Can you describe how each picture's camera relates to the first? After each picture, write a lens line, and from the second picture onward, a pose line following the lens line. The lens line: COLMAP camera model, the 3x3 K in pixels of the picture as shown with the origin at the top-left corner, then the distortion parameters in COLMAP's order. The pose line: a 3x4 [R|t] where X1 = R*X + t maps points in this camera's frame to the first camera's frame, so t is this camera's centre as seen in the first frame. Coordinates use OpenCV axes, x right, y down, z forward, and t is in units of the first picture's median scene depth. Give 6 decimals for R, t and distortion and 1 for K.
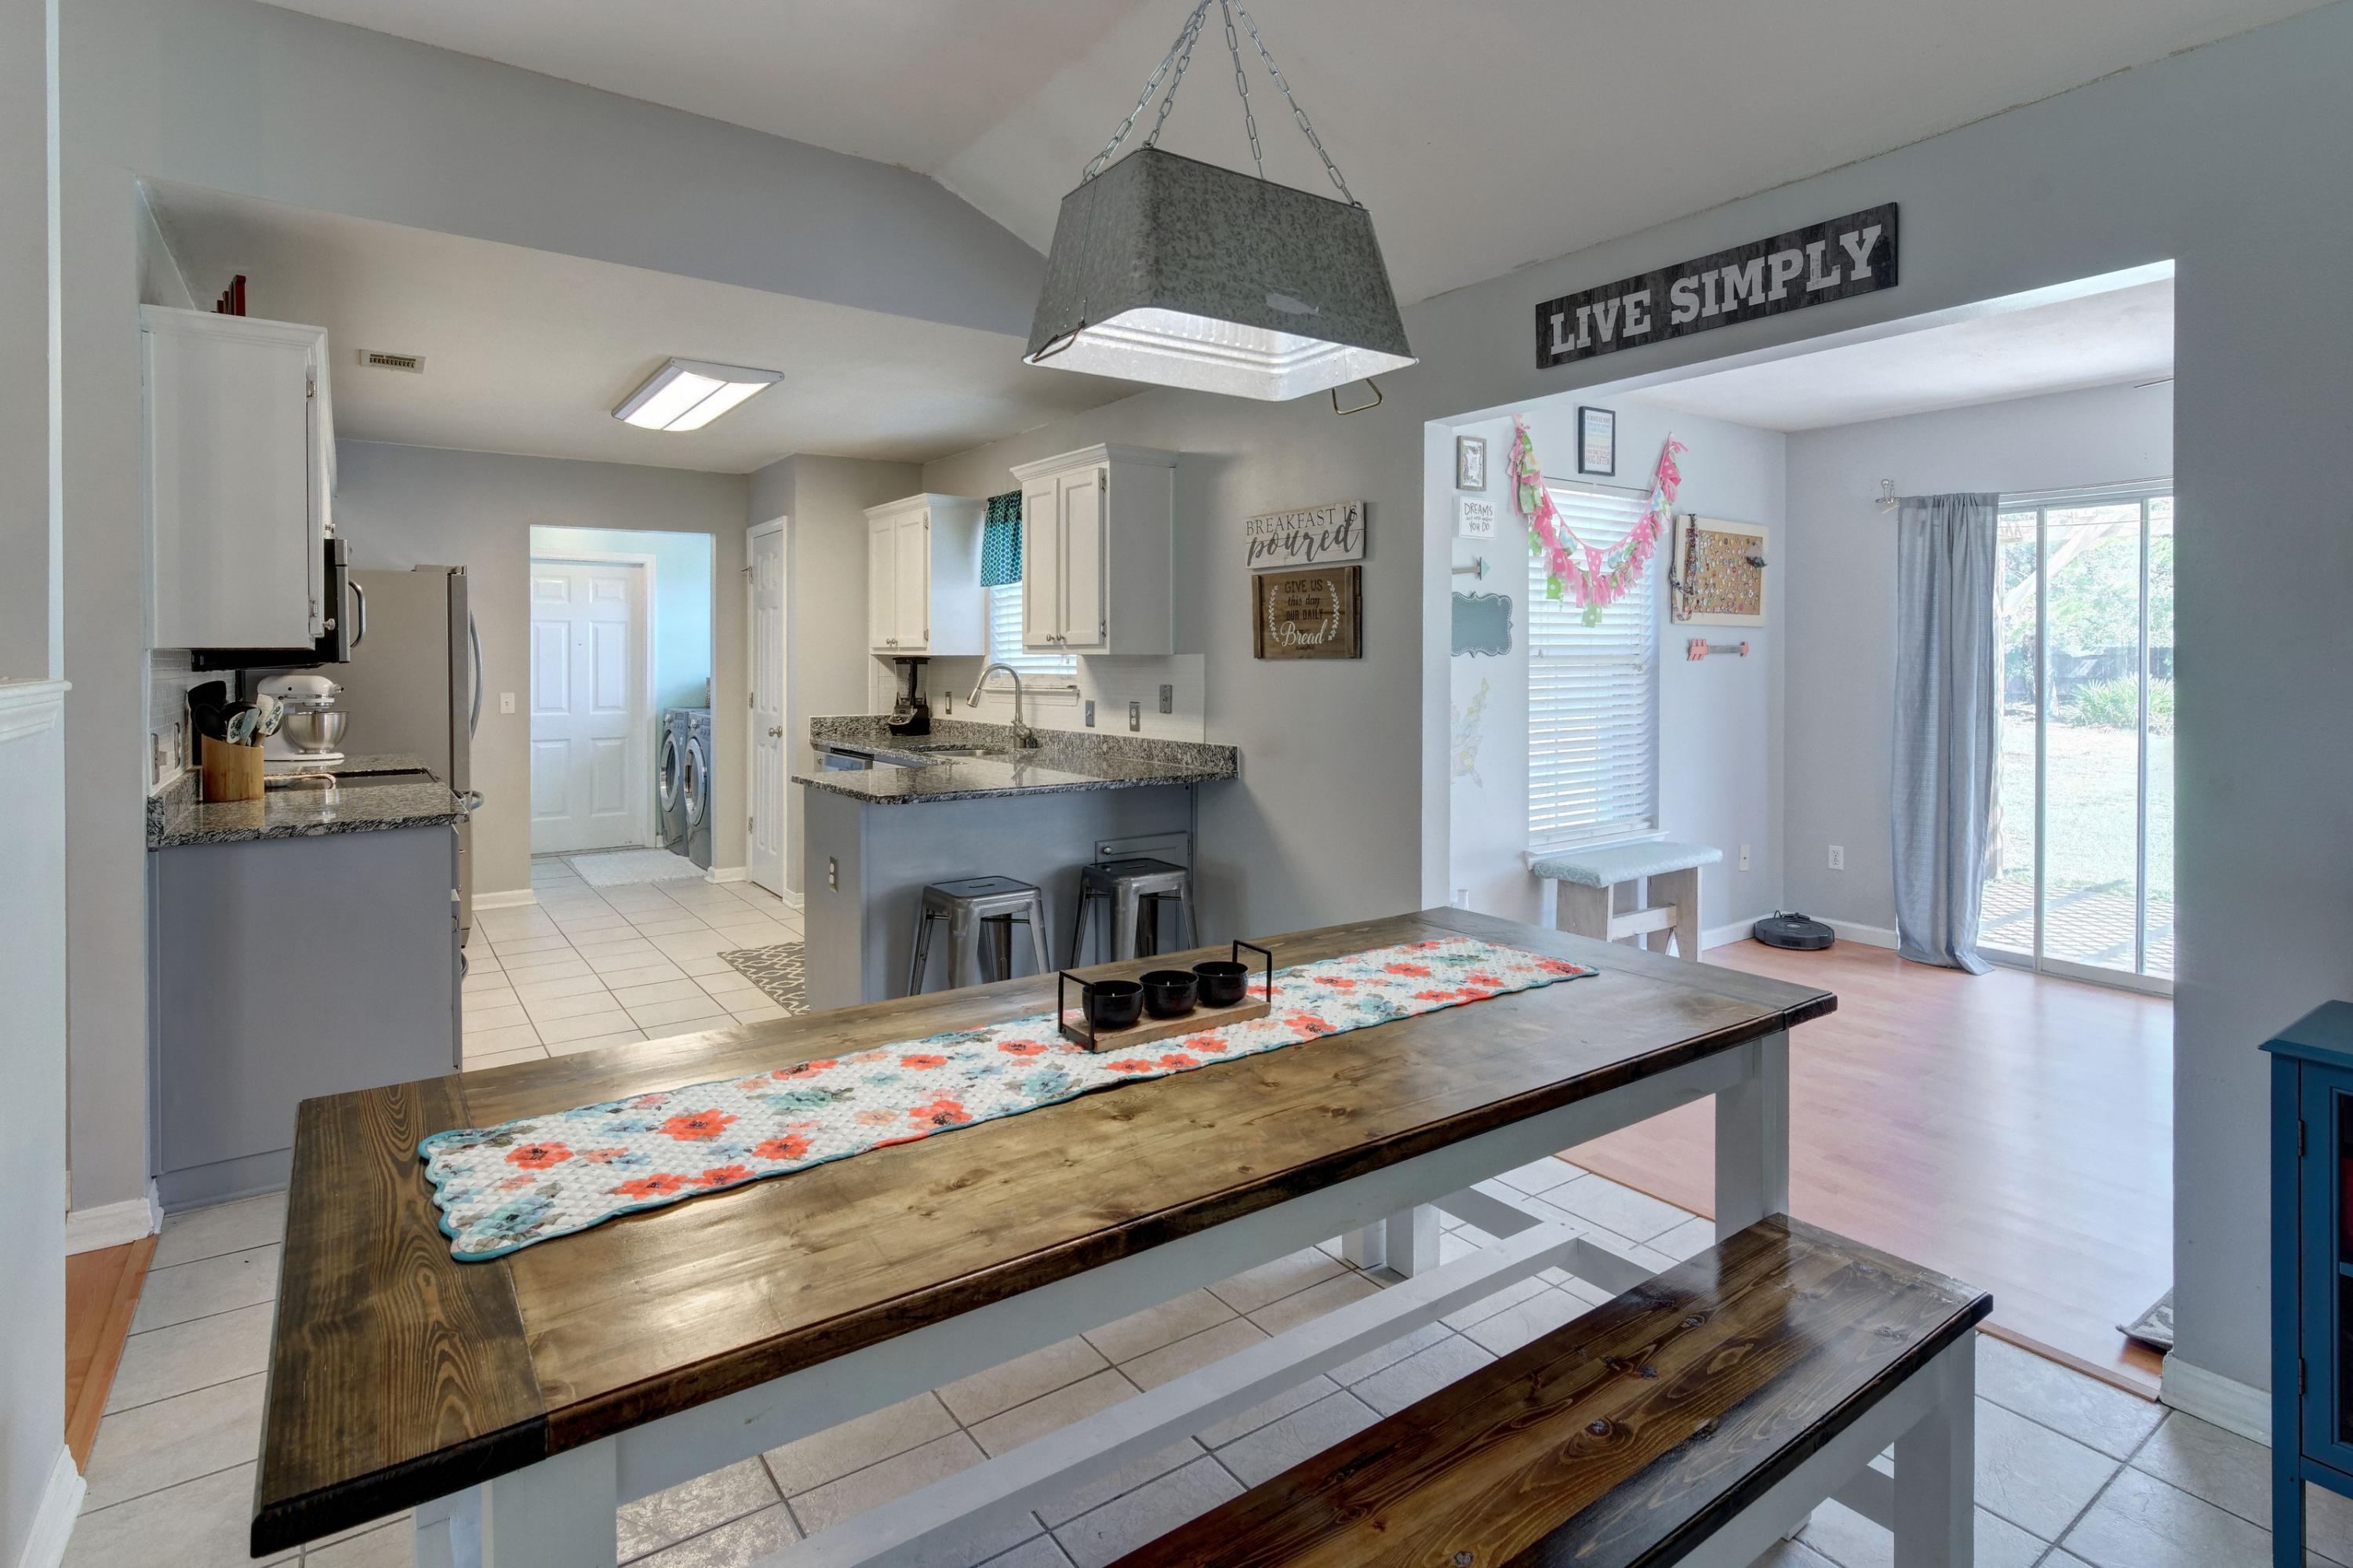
lens RADIAL K [[1184.9, 0, 1191.7], [0, 1184.9, 666.6], [0, 0, 1]] dist [-0.001676, -0.000392]
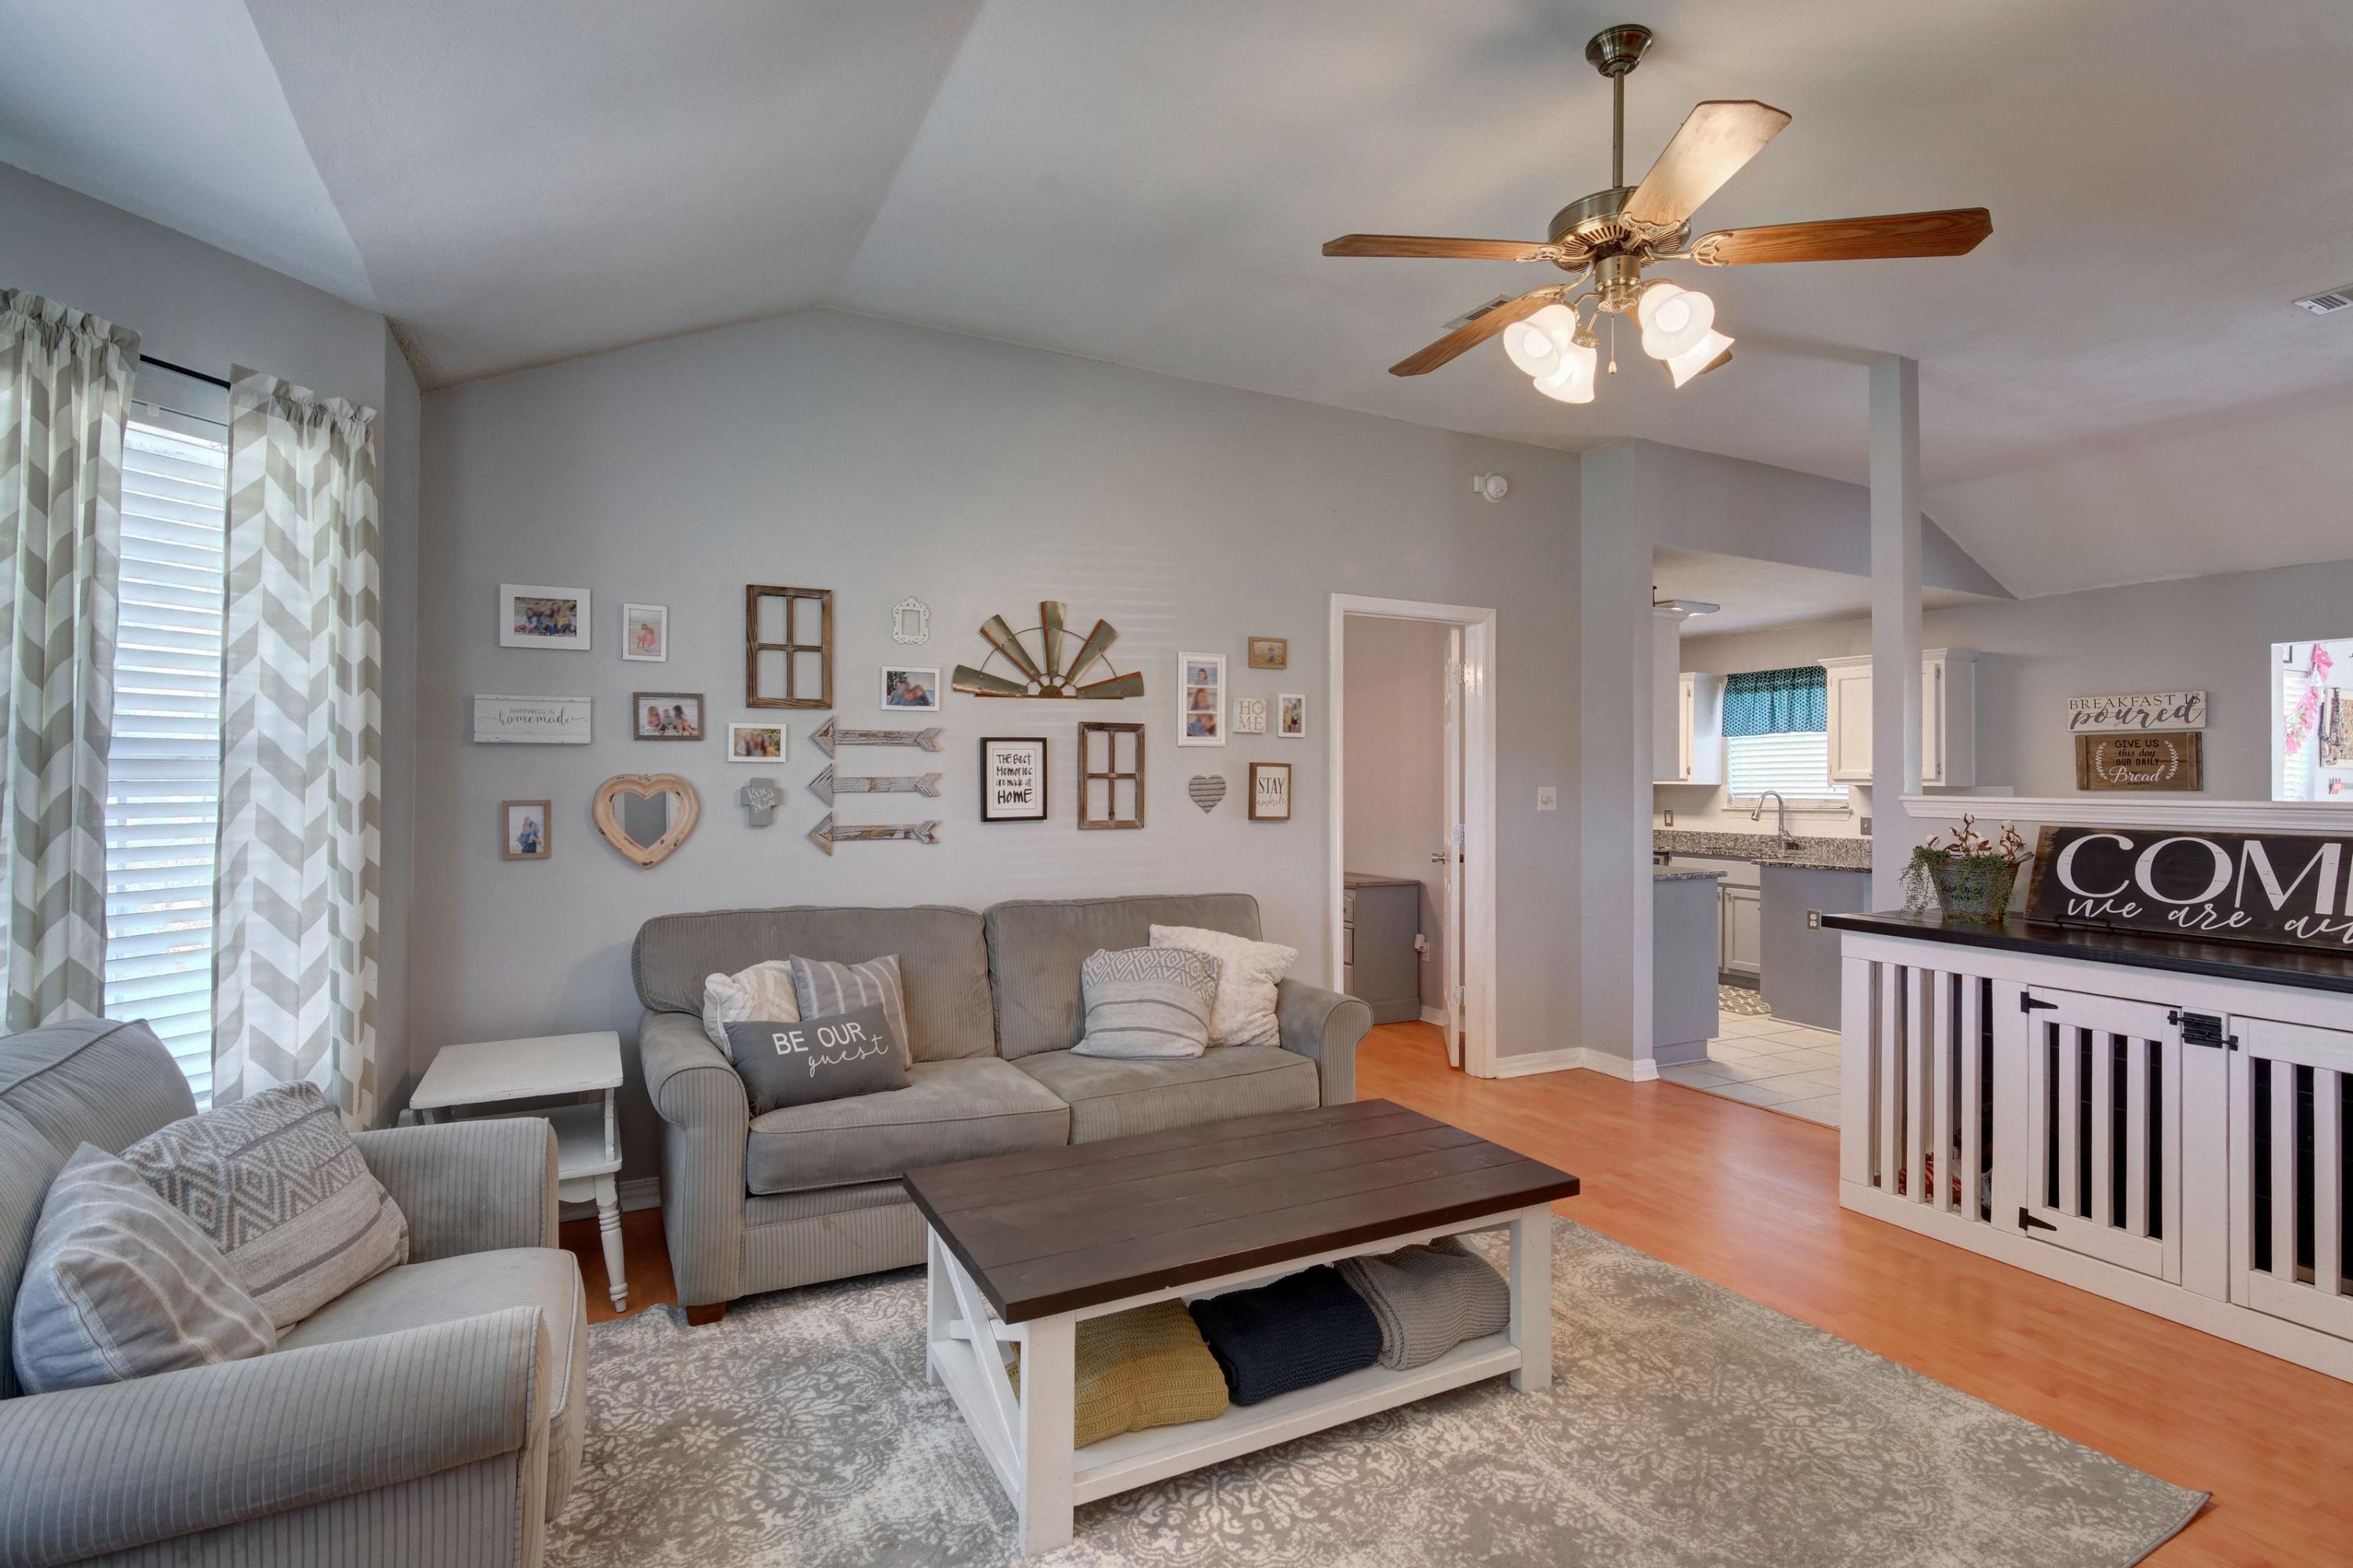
lens RADIAL K [[1136.4, 0, 1184.0], [0, 1136.4, 767.7], [0, 0, 1]] dist [0.007685, -0.004726]
pose [[0.990397, 0.005472, -0.138146, -0.821845], [-0.008270, 0.999772, -0.019689, 0.002892], [0.138007, 0.020642, 0.990216, -0.572290]]
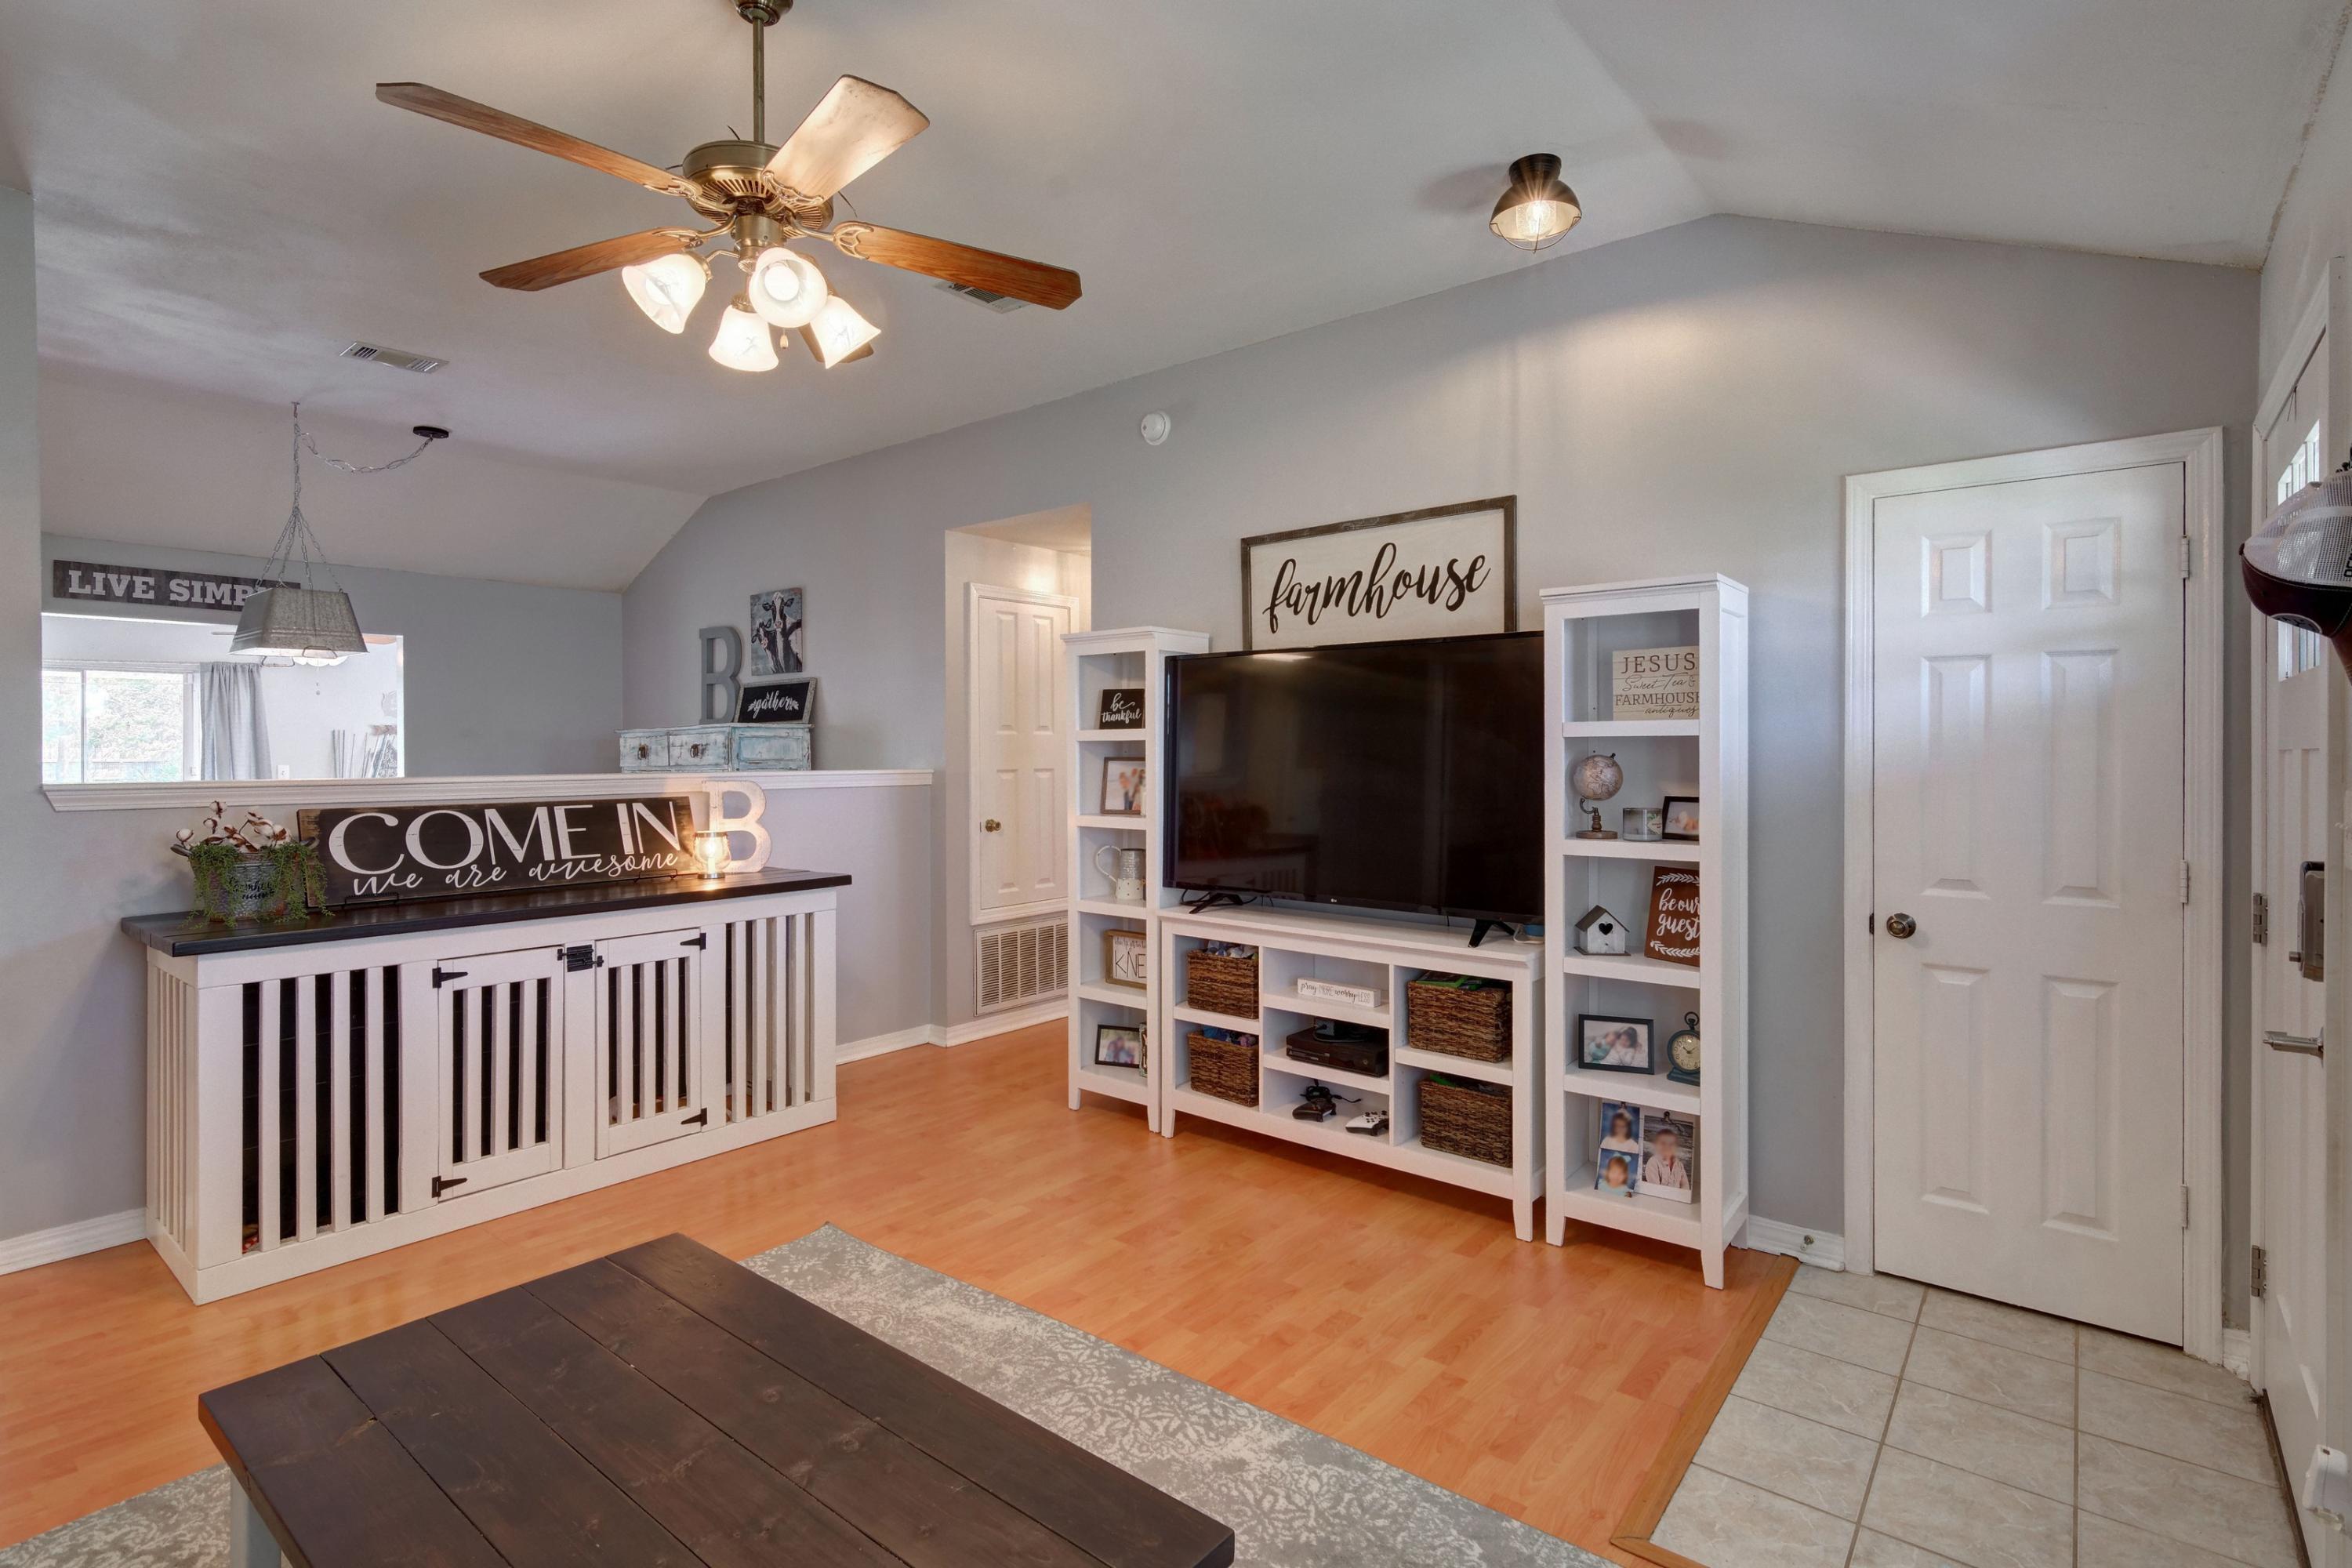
lens RADIAL K [[1135.9, 0, 1177.5], [0, 1135.9, 771.4], [0, 0, 1]] dist [0.007685, -0.004726]
pose [[-0.260553, -0.017715, 0.965297, -1.208315], [0.013018, 0.999676, 0.021860, -0.011071], [-0.965372, 0.018262, -0.260238, -0.089376]]
